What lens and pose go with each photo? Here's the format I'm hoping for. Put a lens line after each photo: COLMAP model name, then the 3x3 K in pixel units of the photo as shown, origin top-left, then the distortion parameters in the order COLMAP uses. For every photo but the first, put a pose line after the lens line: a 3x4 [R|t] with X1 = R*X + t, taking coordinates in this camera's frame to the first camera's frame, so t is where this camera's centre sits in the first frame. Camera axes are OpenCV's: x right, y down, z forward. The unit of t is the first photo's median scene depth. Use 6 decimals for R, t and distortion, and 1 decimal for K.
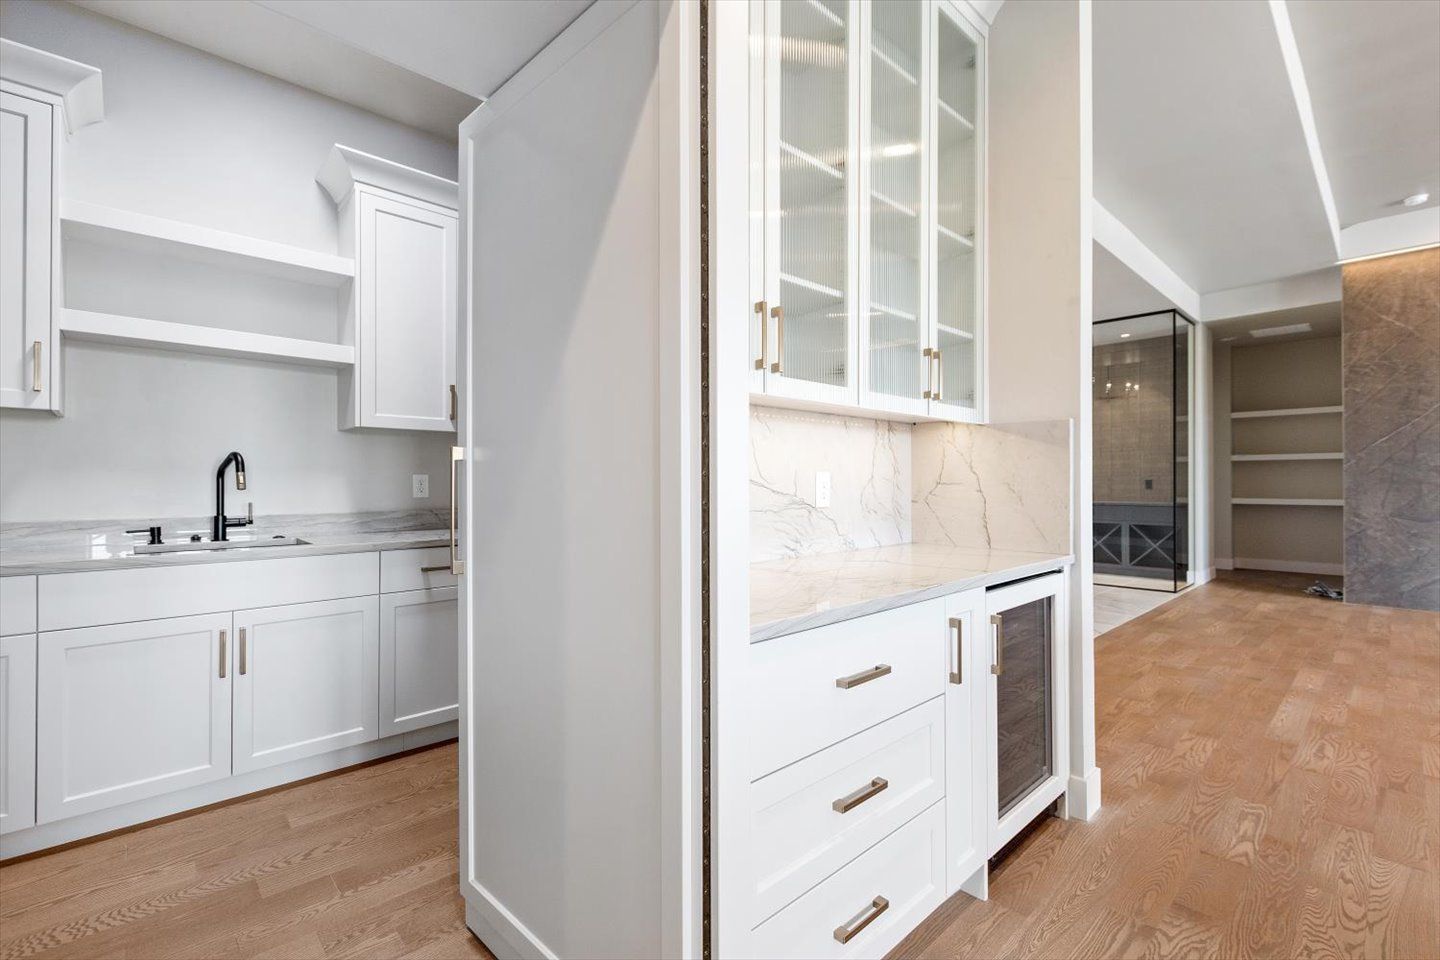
lens RADIAL K [[643.2, 0, 728.1], [0, 643.2, 482.8], [0, 0, 1]] dist [0.002971, -0.002085]
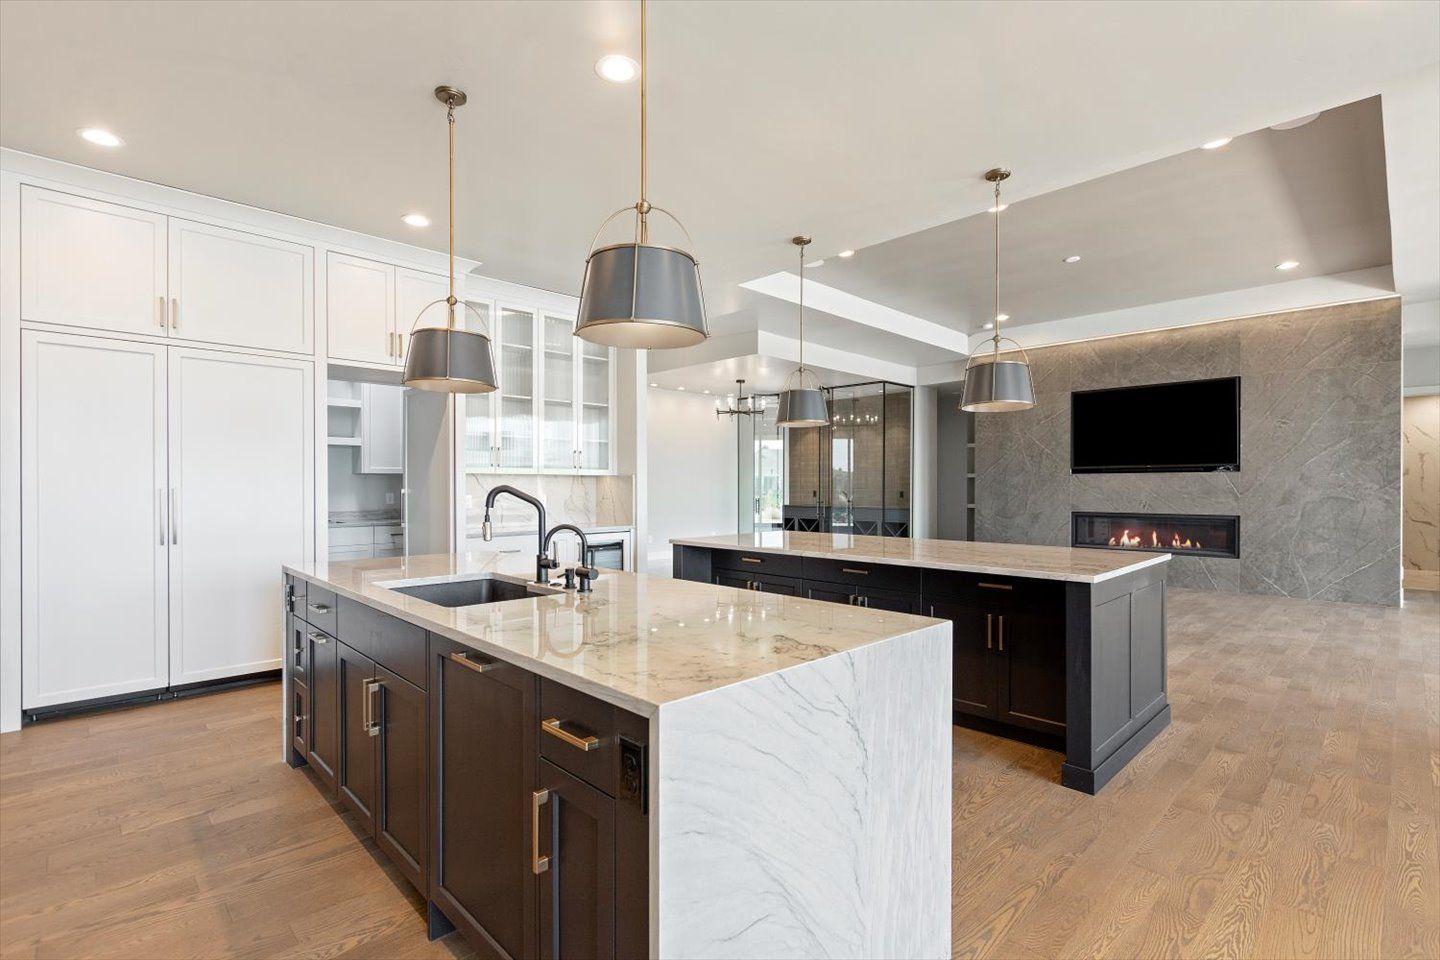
lens RADIAL K [[666.1, 0, 726.6], [0, 666.1, 491.8], [0, 0, 1]] dist [-0.003463, 0.000047]
pose [[0.999973, 0.001132, 0.007250, 0.333590], [-0.001195, 0.999962, 0.008620, -0.019551], [-0.007240, -0.008628, 0.999937, -0.652456]]
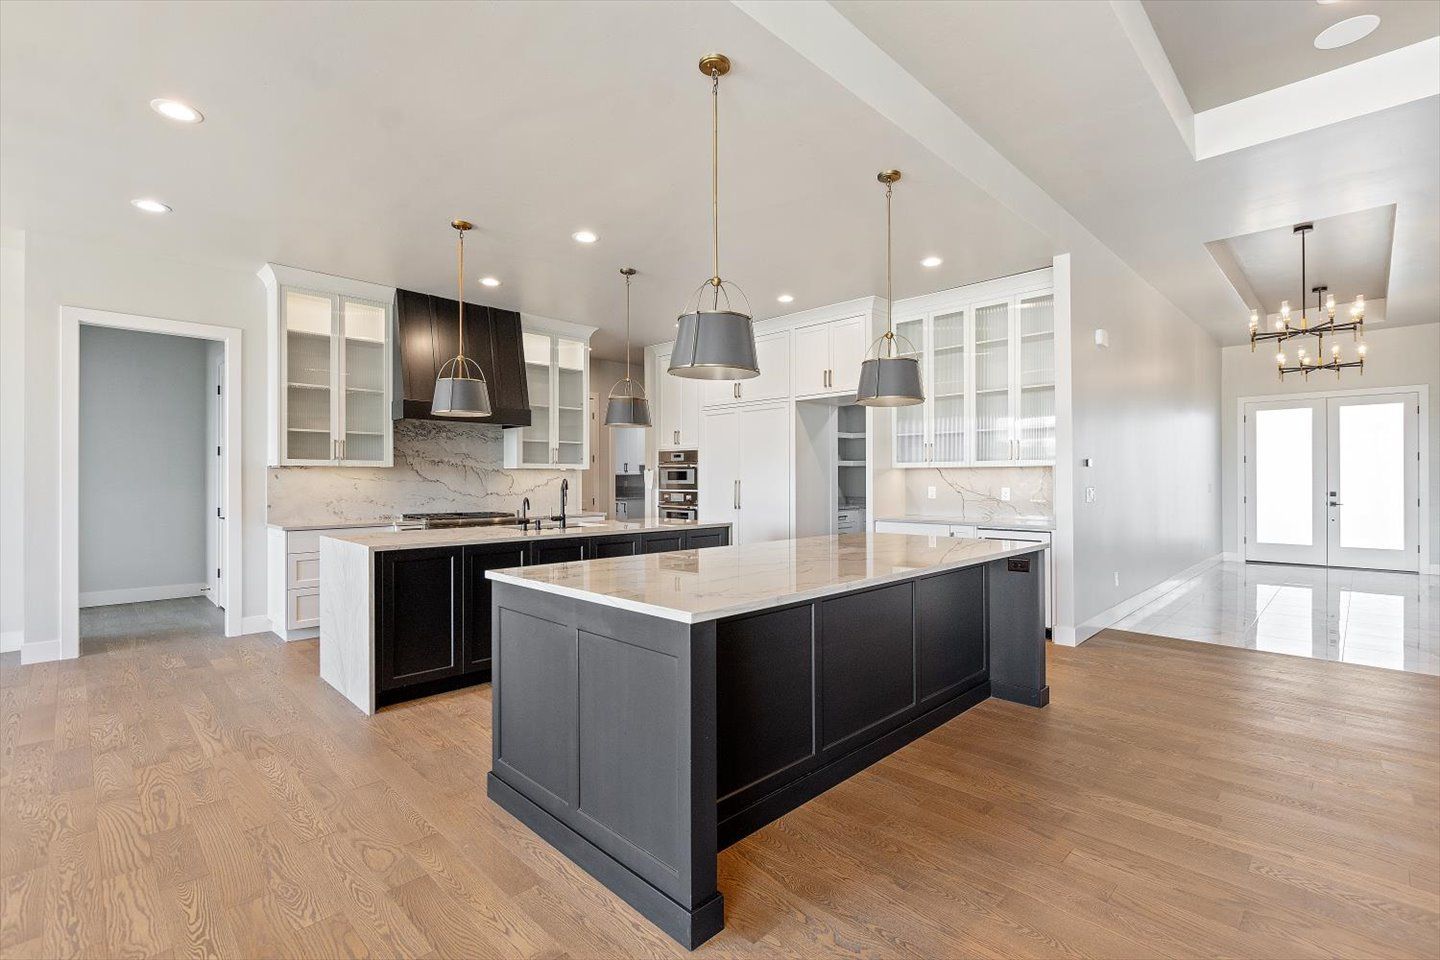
lens RADIAL K [[643.2, 0, 730.4], [0, 643.2, 477.0], [0, 0, 1]] dist [0.002971, -0.002085]
pose [[0.036240, -0.001249, -0.999342, 1.002191], [0.000940, 0.999999, -0.001216, -0.020706], [0.999343, -0.000895, 0.036241, -0.073717]]
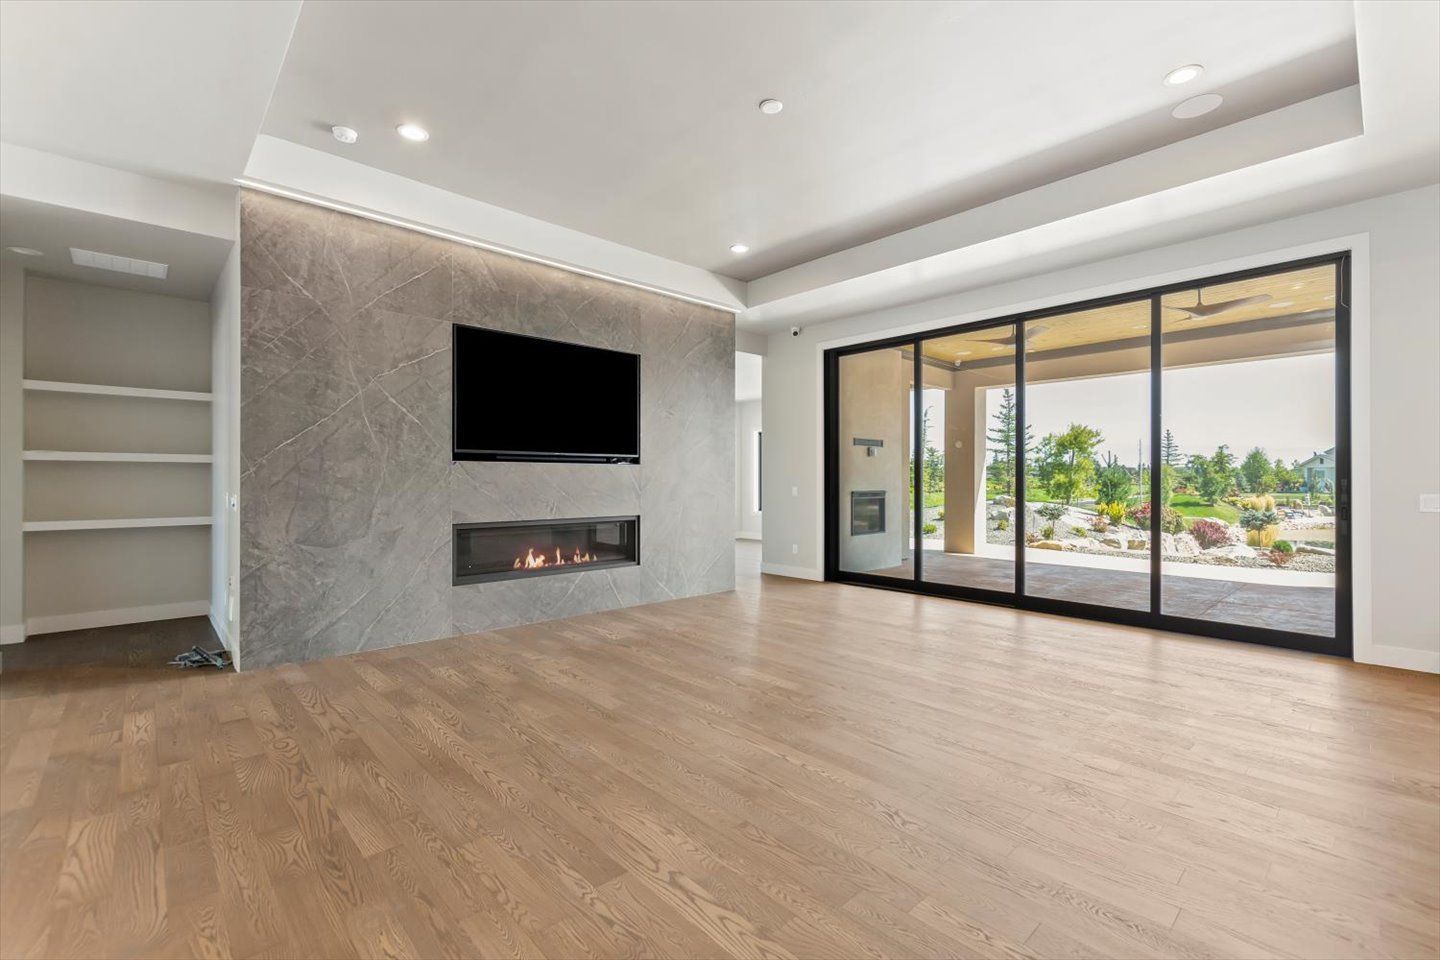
lens RADIAL K [[628.7, 0, 717.1], [0, 628.7, 476.0], [0, 0, 1]] dist [0.003486, -0.000525]
pose [[0.019729, 0.007199, 0.999779, 0.286506], [-0.002152, 0.999972, -0.007158, -0.022407], [-0.999803, -0.002010, 0.019744, 0.473743]]
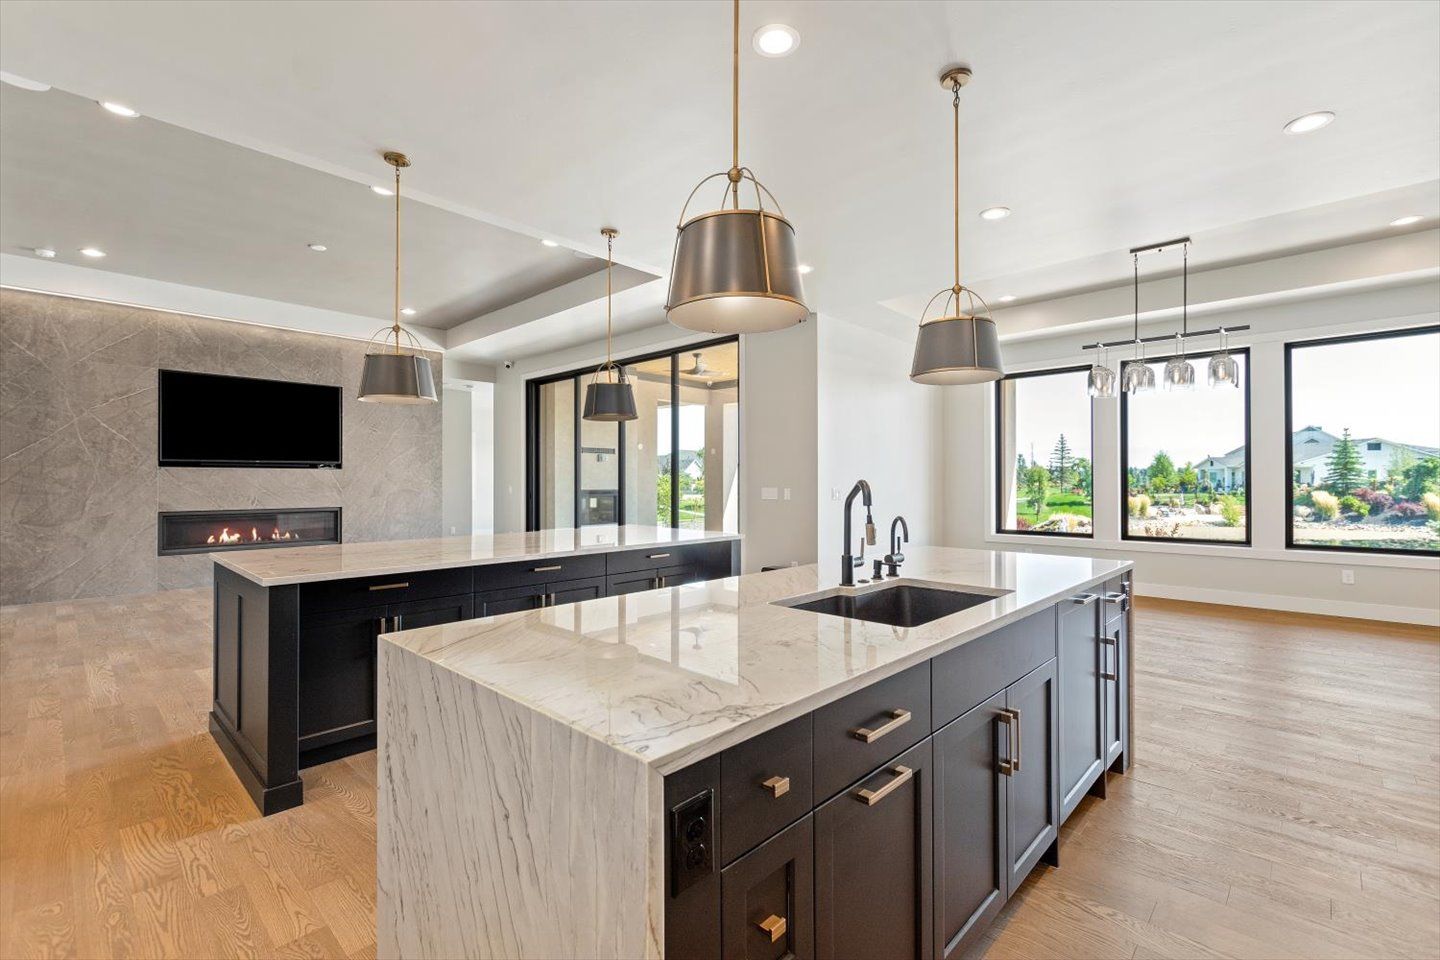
lens RADIAL K [[643.2, 0, 717.9], [0, 643.2, 475.2], [0, 0, 1]] dist [0.002971, -0.002085]
pose [[-0.044954, 0.012160, 0.998915, -0.136445], [-0.000476, 0.999926, -0.012194, -0.017956], [-0.998989, -0.001023, -0.044945, -0.154054]]
